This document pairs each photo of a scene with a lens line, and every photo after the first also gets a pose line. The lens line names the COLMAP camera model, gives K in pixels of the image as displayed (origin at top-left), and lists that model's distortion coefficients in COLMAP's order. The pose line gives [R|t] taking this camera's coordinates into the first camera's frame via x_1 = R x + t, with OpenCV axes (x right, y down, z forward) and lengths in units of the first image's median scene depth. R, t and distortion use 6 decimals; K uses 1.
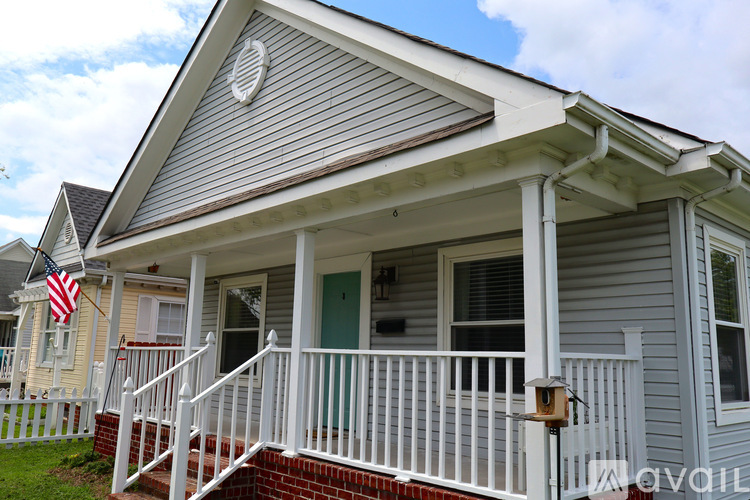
lens RADIAL K [[643.2, 0, 375.0], [0, 643.2, 250.0], [0, 0, 1]] dist [-0.026918, 0.000130]
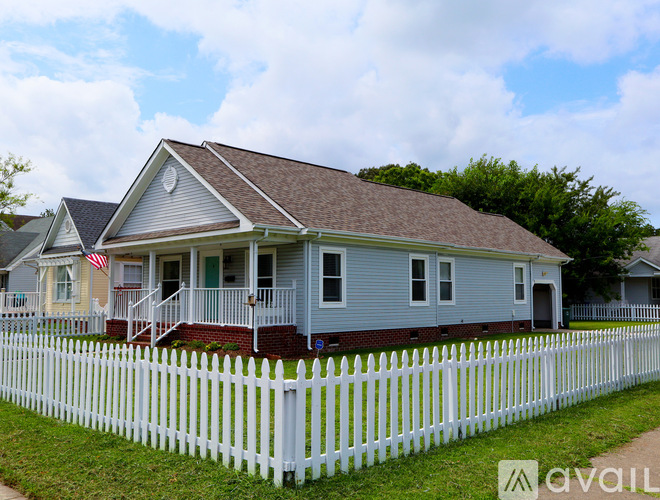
lens RADIAL K [[645.6, 0, 330.0], [0, 645.6, 250.0], [0, 0, 1]] dist [-0.008427, -0.009363]
pose [[0.998667, -0.024101, 0.045636, 0.321271], [0.019504, 0.994934, 0.098617, -0.252945], [-0.047781, -0.097595, 0.994079, -1.643619]]
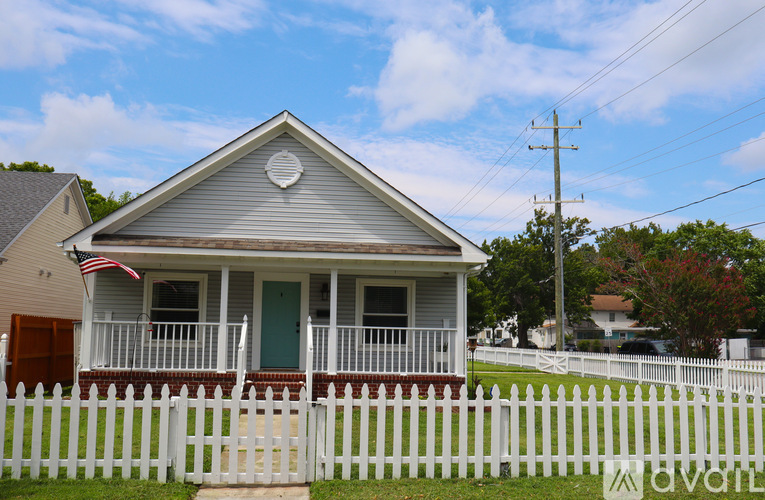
lens RADIAL K [[677.7, 0, 382.5], [0, 677.7, 250.0], [0, 0, 1]] dist [-0.035761, -0.003676]
pose [[0.550706, 0.082878, 0.830575, -1.655406], [-0.140701, 0.990037, -0.005499, -0.091192], [-0.822755, -0.113835, 0.556880, -0.296807]]
